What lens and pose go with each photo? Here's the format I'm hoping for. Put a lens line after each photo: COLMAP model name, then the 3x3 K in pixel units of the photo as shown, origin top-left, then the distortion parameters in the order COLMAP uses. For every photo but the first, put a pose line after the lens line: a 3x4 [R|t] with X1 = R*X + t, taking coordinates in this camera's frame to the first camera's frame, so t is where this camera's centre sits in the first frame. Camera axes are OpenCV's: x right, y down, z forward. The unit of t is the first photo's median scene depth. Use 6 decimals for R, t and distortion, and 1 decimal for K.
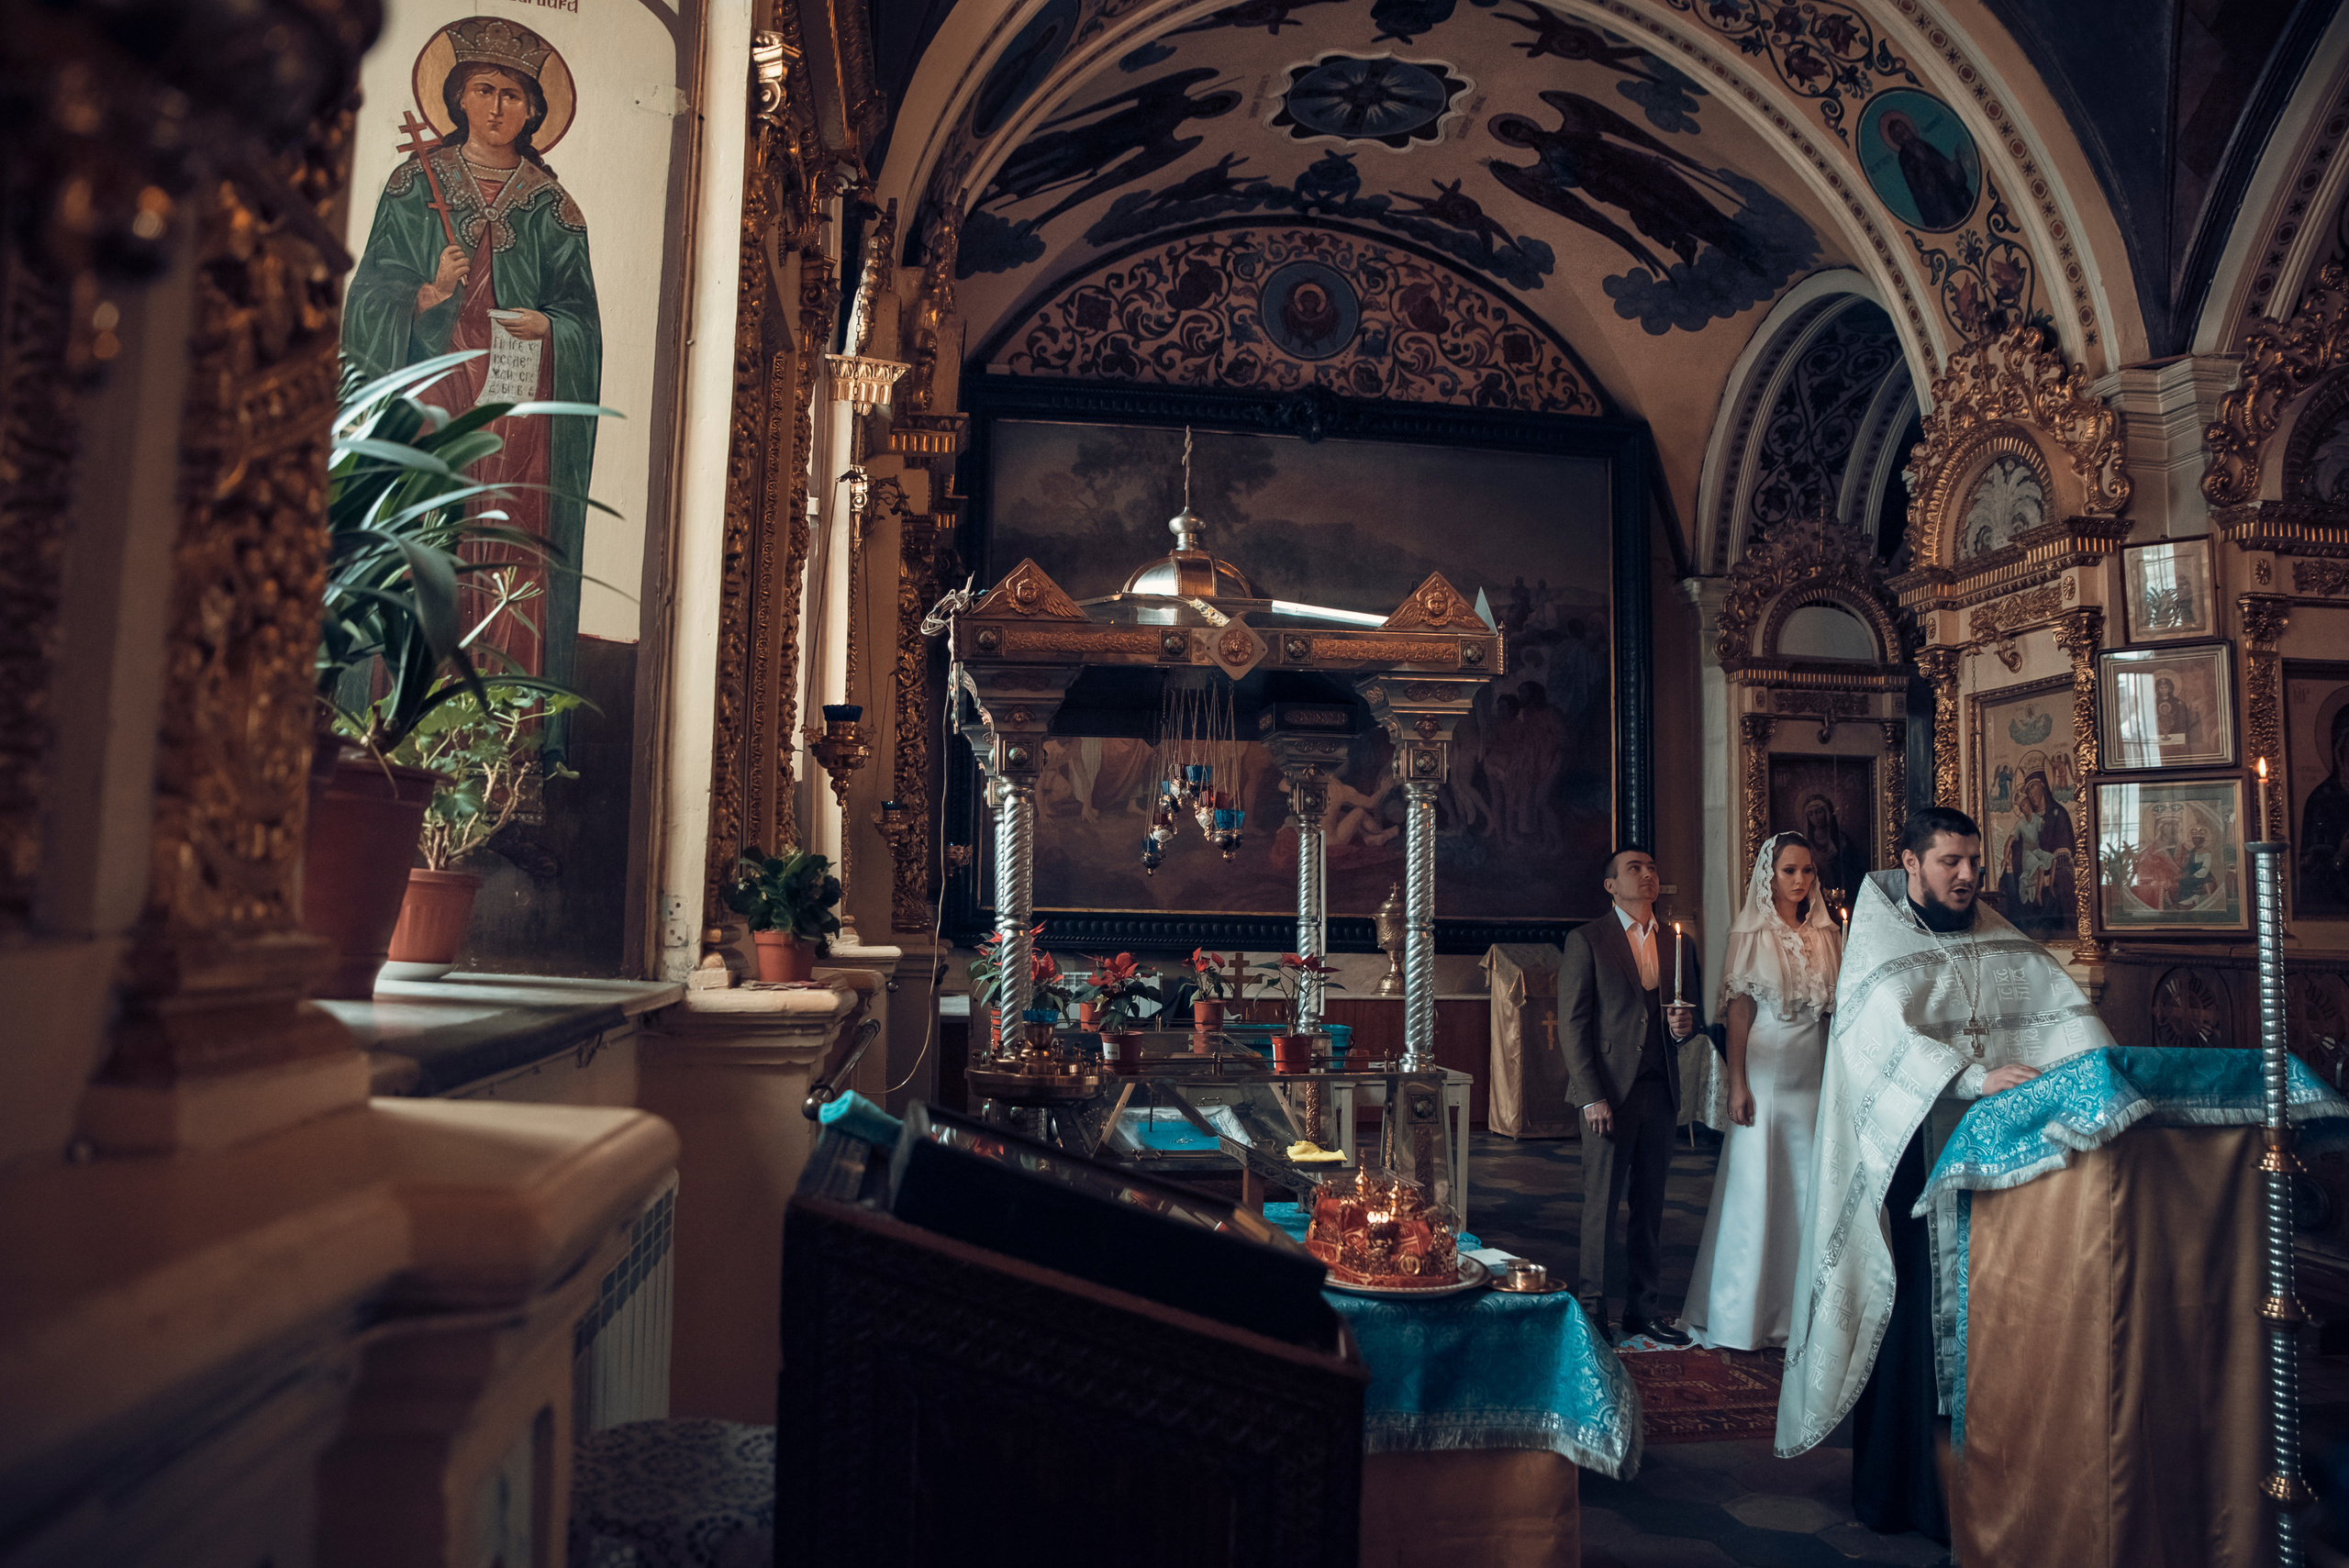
lens RADIAL K [[1614.8, 0, 1181.6], [0, 1614.8, 791.1], [0, 0, 1]] dist [-0.140705, 0.103017]
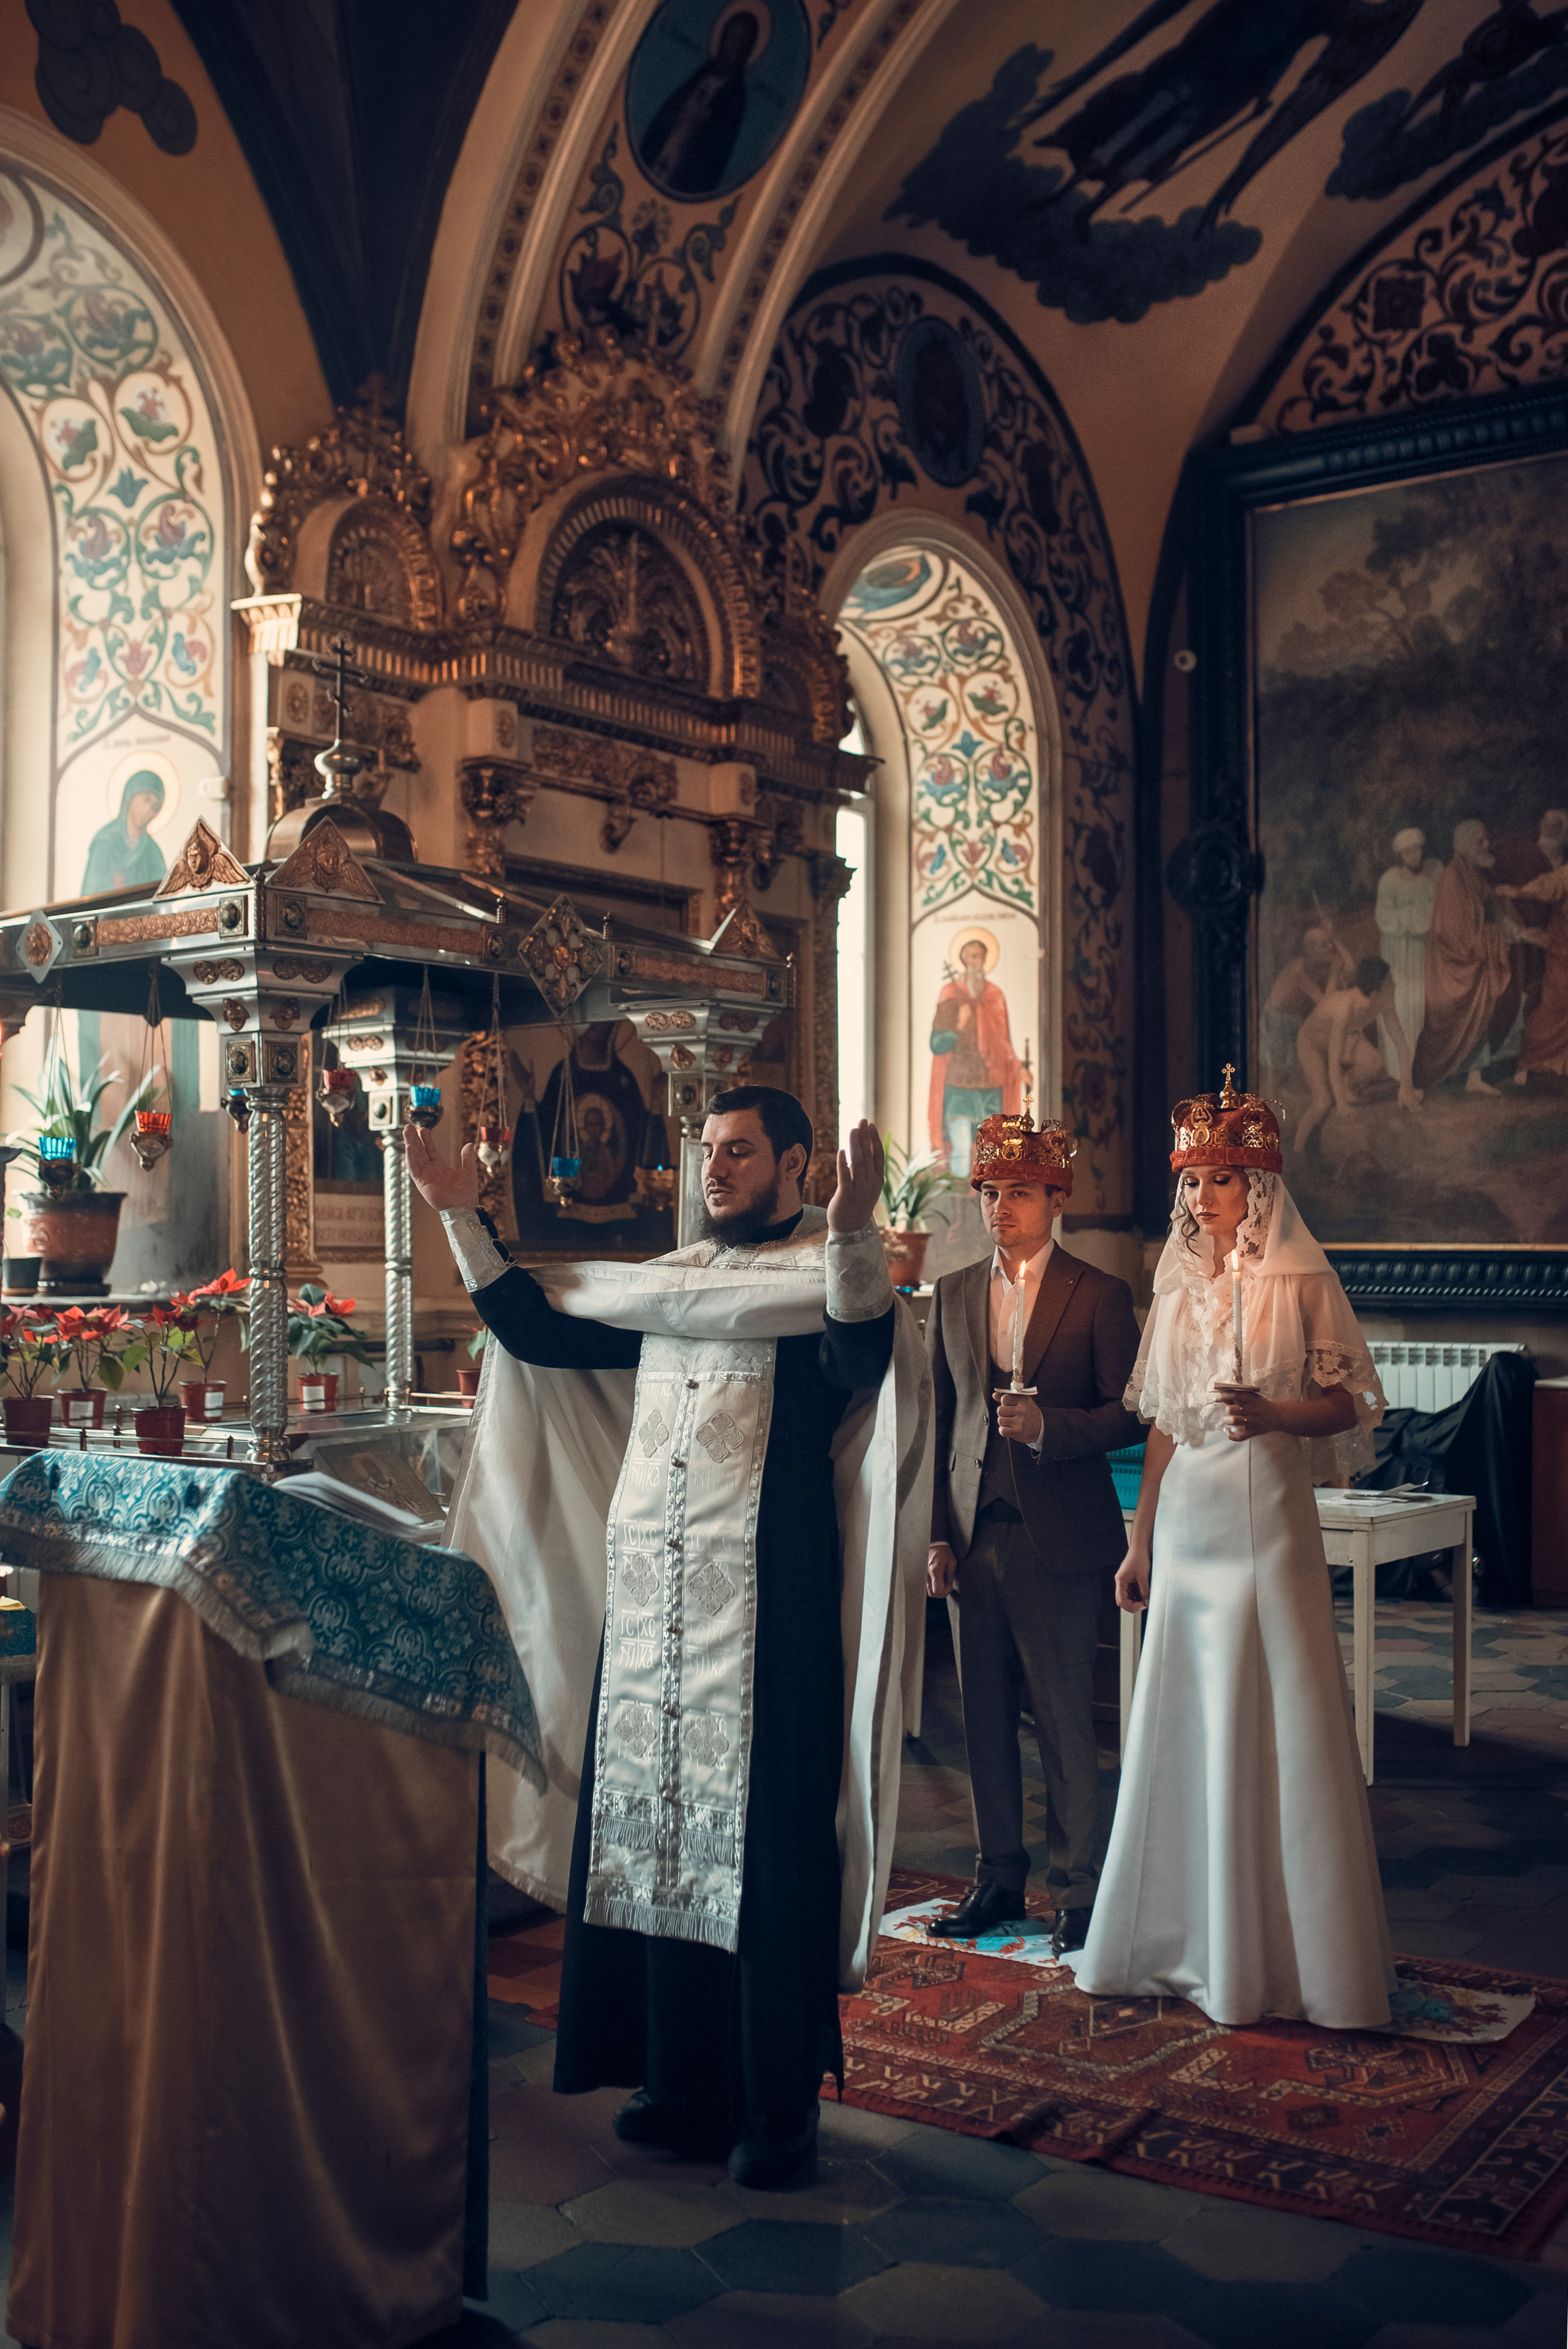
lens RADIAL K [[2451.0, 0, 791.9], [0, 2451.0, 1158.5], [0, 0, 1]] dist [-0.072664, 0.115574]
pose [[0.717531, -0.039157, -0.695425, 0.604341], [0.063792, 0.997917, 0.009630, 0.018254], [0.693599, -0.051272, 0.718535, 0.178392]]
